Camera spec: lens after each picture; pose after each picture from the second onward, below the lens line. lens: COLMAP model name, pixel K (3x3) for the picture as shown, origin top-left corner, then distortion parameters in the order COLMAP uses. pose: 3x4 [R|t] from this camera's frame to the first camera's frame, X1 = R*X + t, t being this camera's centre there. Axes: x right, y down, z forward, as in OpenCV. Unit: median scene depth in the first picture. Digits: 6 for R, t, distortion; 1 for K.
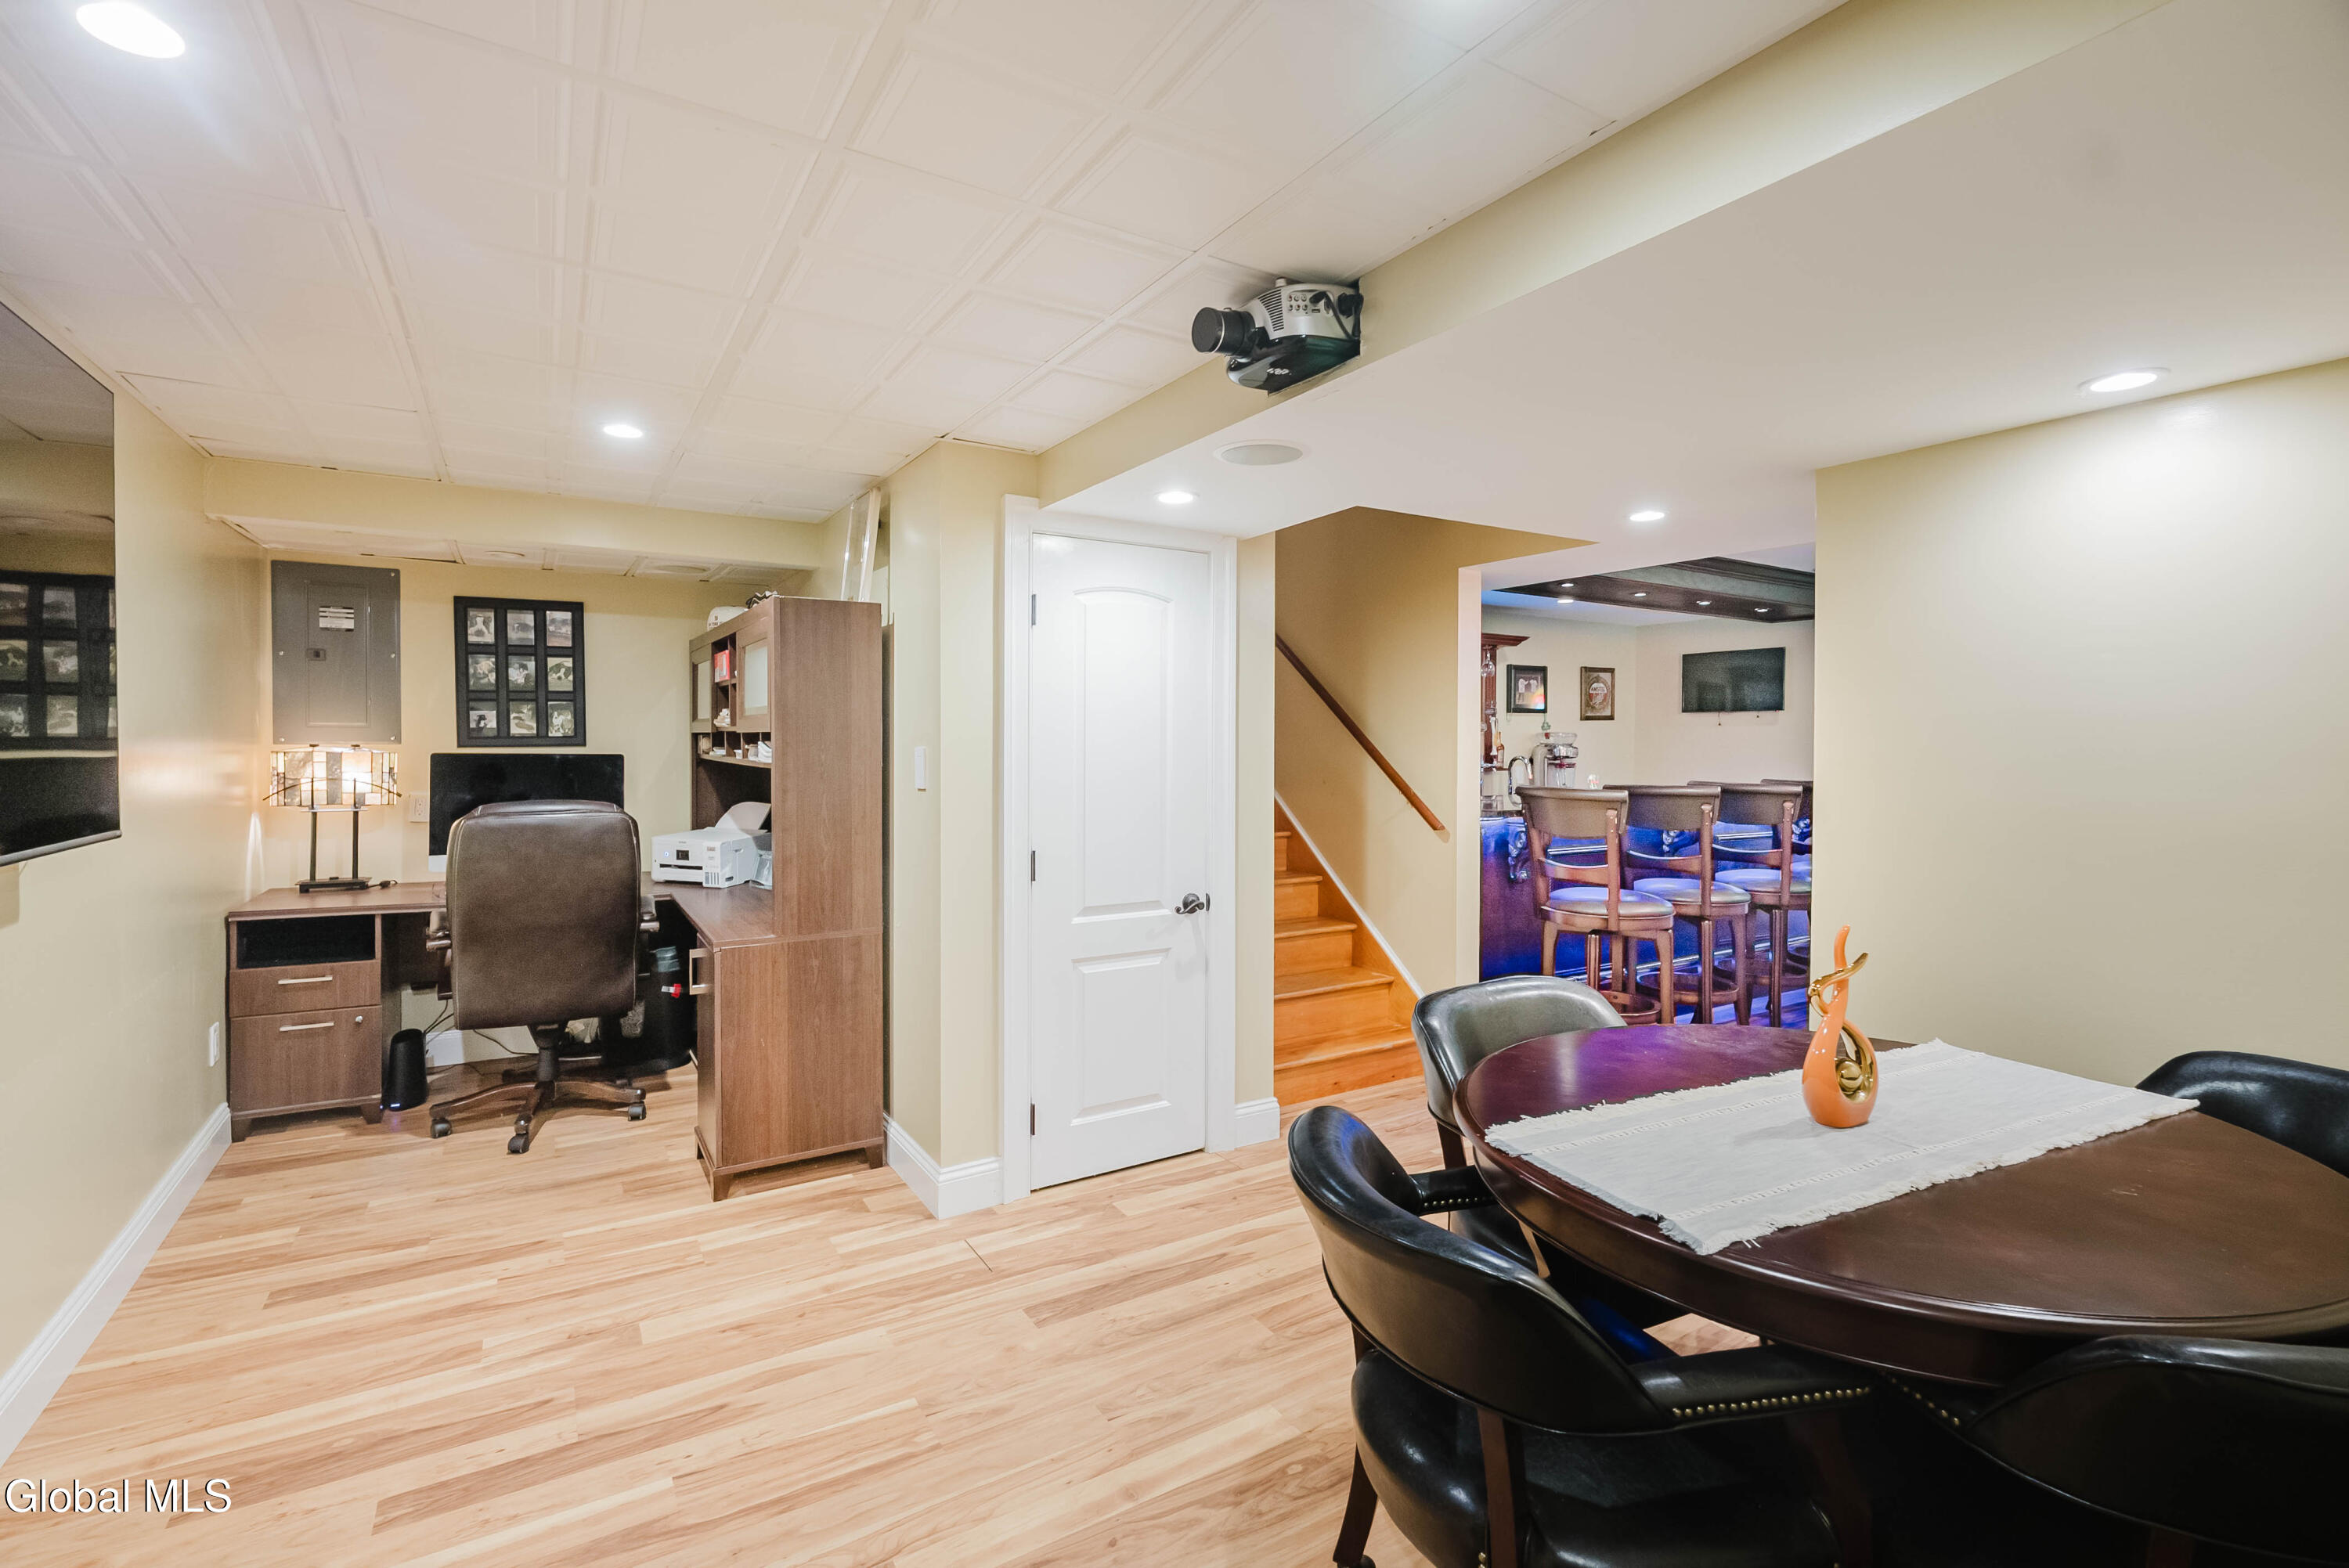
lens RADIAL K [[1106.8, 0, 1169.3], [0, 1106.8, 778.3], [0, 0, 1]] dist [-0.012086, 0.000127]
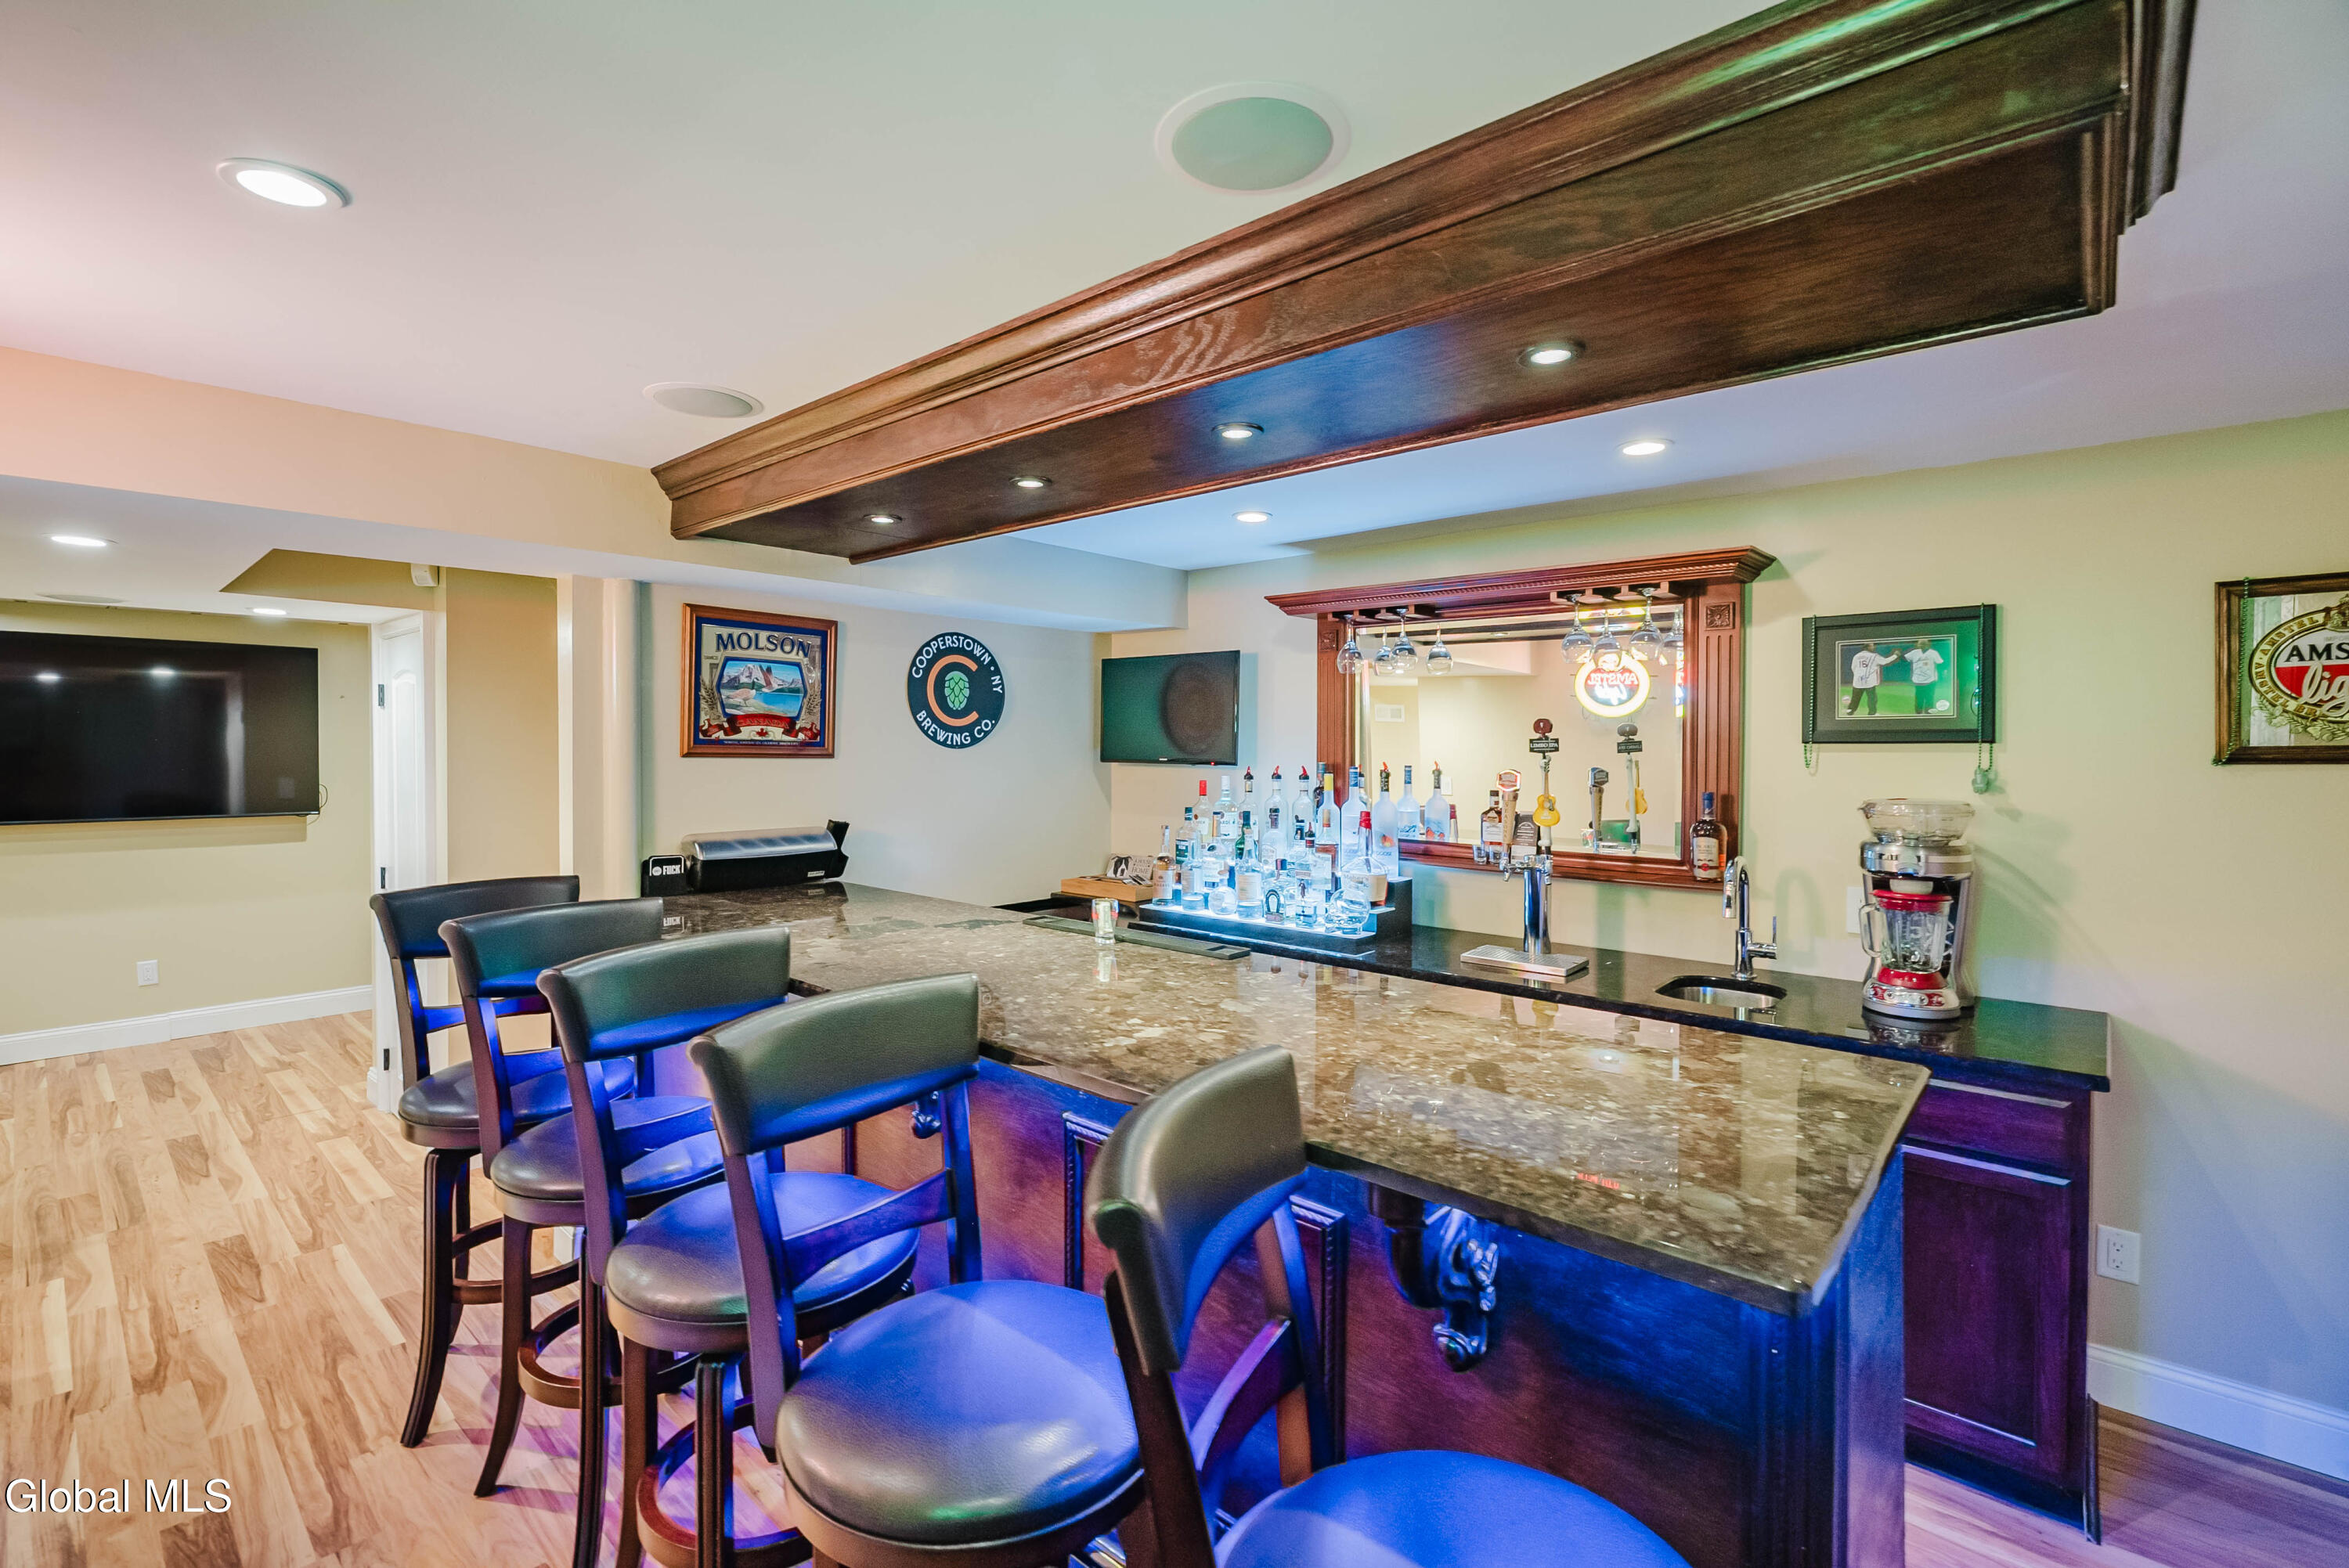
lens RADIAL K [[1061.7, 0, 1169.3], [0, 1061.7, 773.5], [0, 0, 1]] dist [-0.008370, 0.000320]
pose [[0.249540, 0.024312, -0.968059, 0.606359], [-0.032949, 0.999319, 0.016603, -0.047564], [0.967804, 0.027754, 0.250171, 0.690615]]
